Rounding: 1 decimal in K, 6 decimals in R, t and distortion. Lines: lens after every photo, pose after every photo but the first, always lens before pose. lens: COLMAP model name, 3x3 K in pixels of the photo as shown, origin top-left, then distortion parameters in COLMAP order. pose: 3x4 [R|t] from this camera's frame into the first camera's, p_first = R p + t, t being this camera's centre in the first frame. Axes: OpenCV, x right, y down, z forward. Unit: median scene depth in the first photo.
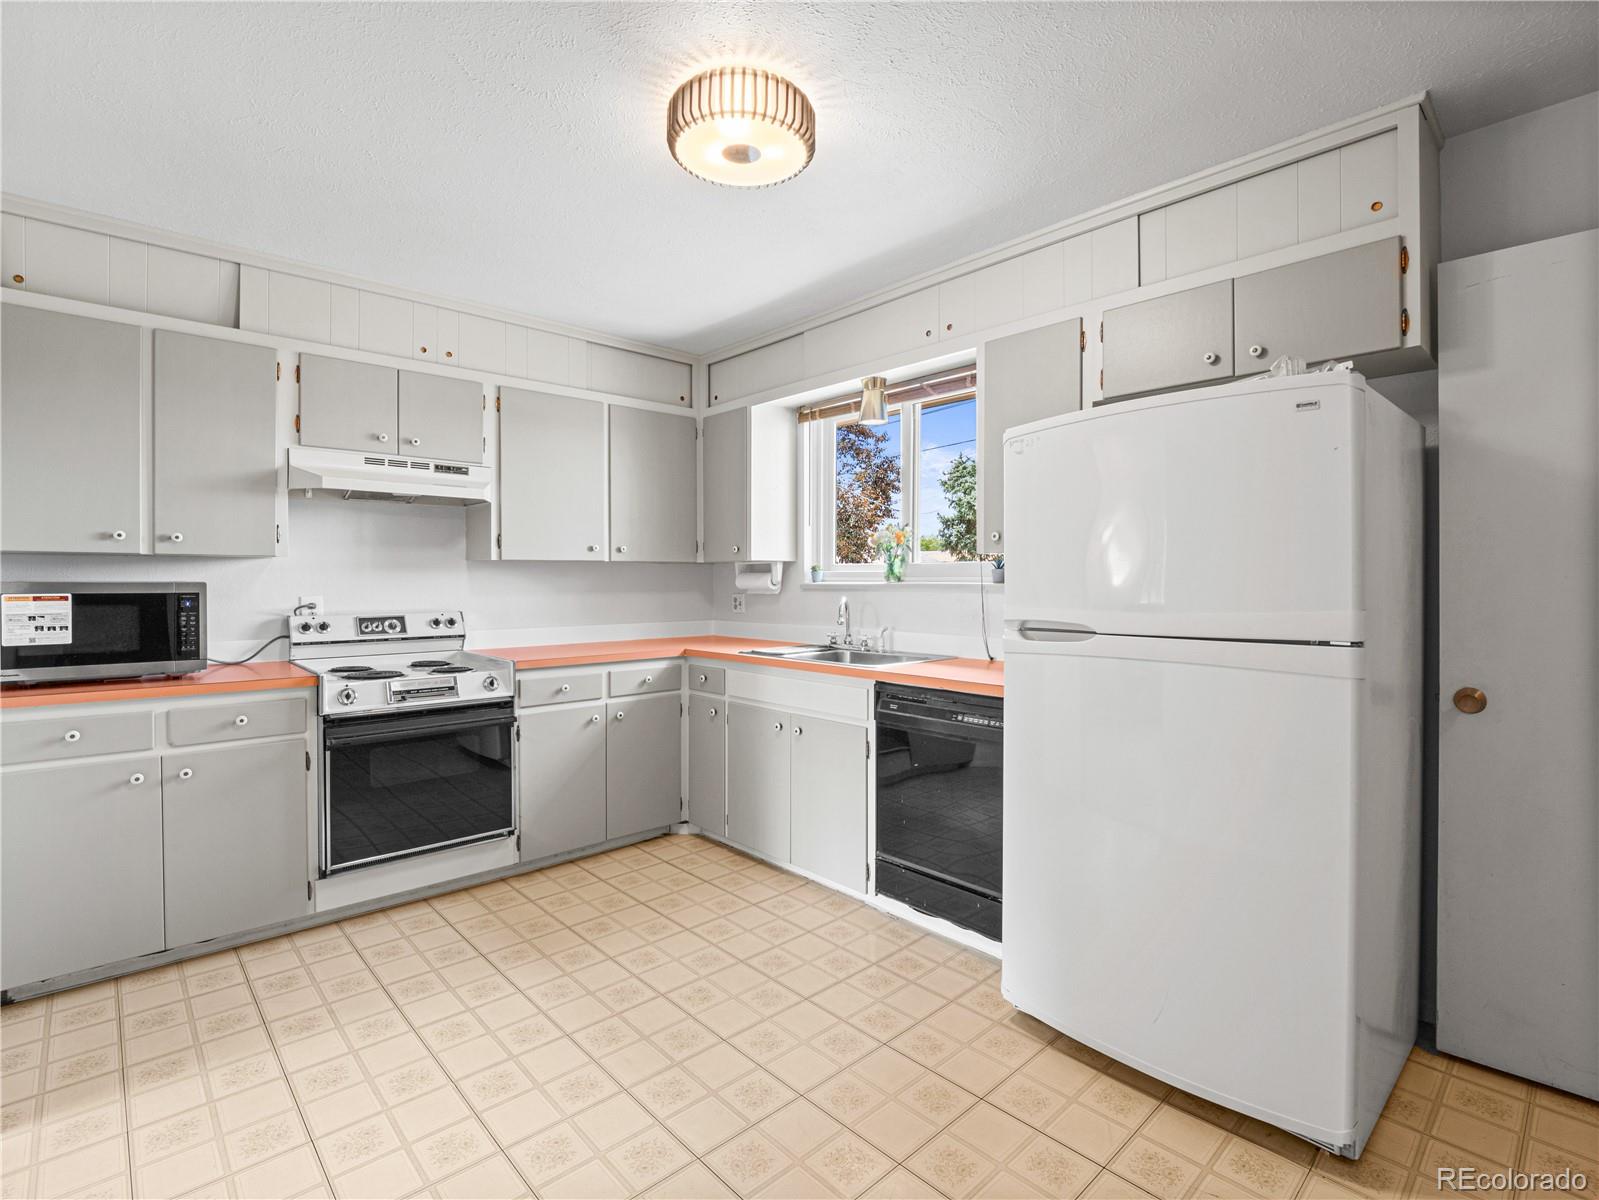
lens RADIAL K [[775.5, 0, 786.4], [0, 775.5, 587.9], [0, 0, 1]] dist [-0.011296, -0.000327]
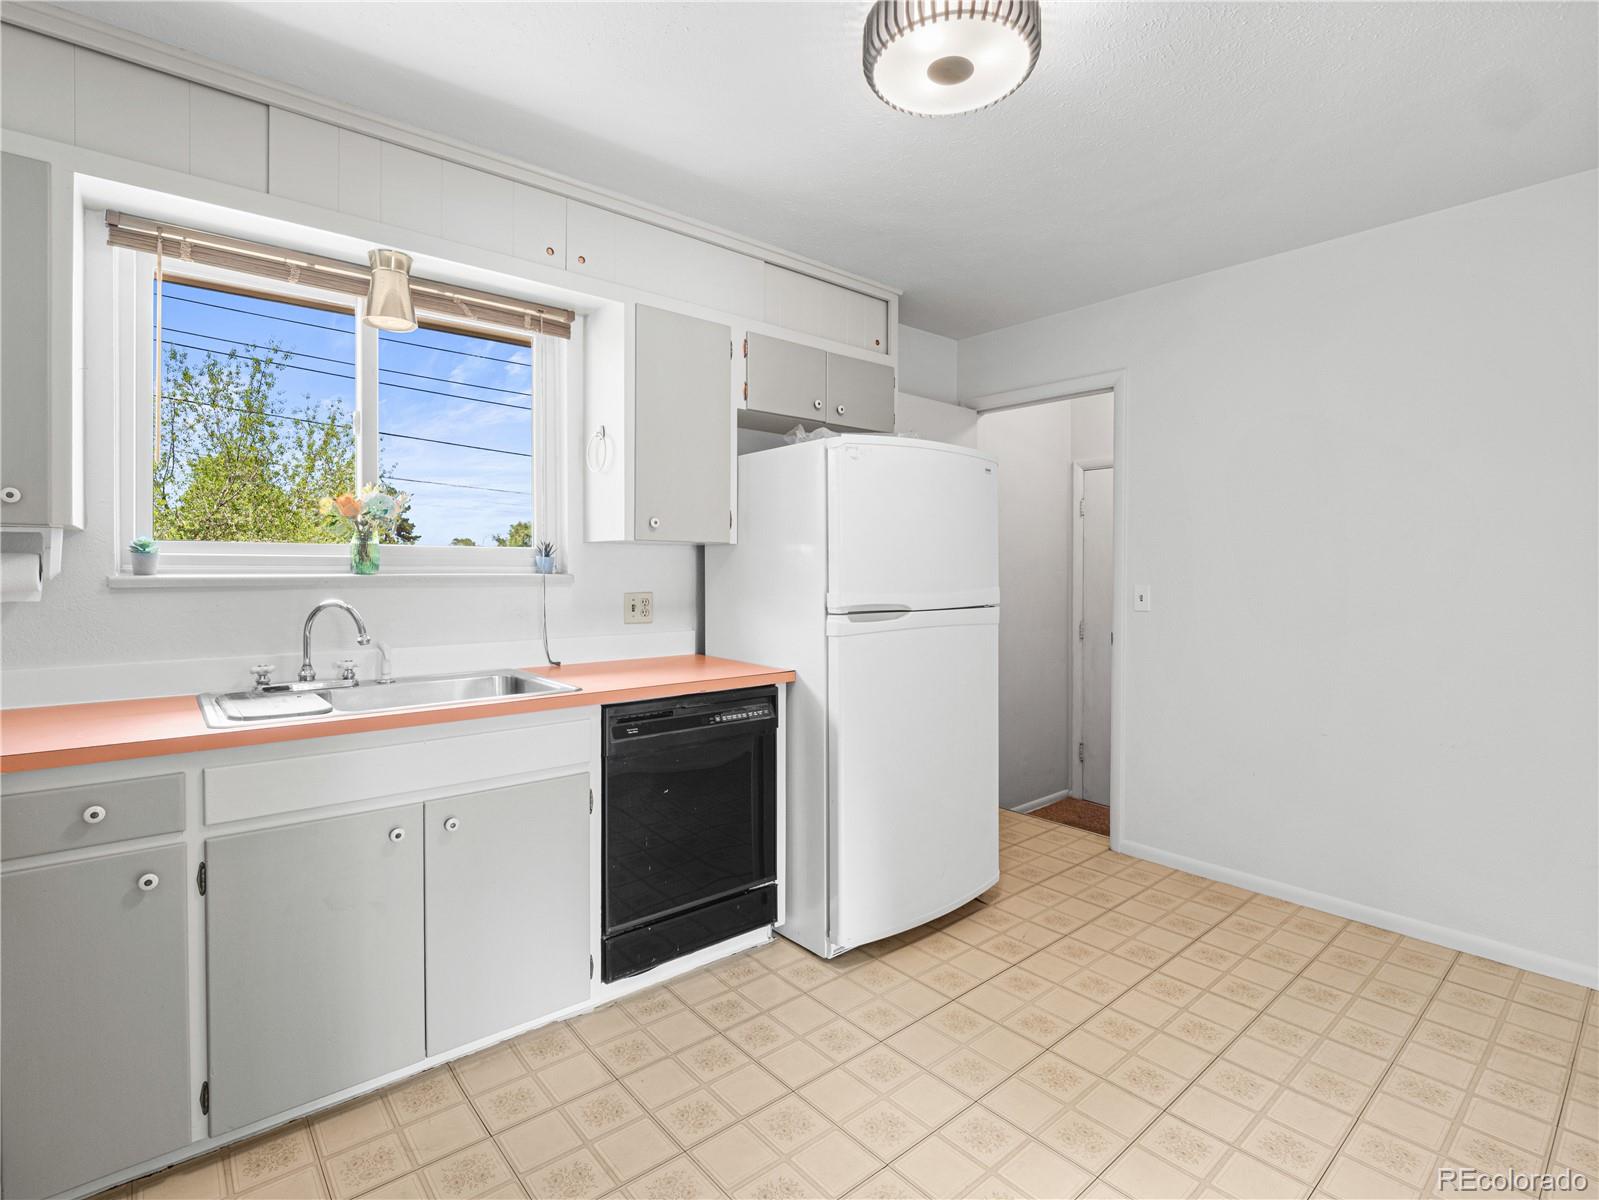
lens RADIAL K [[785.4, 0, 799.9], [0, 785.4, 576.0], [0, 0, 1]] dist [-0.010126, 0.000198]
pose [[0.032445, -0.011784, 0.999404, -0.575317], [0.010379, 0.999881, 0.011452, -0.010549], [-0.999420, 0.010001, 0.032563, 0.706835]]
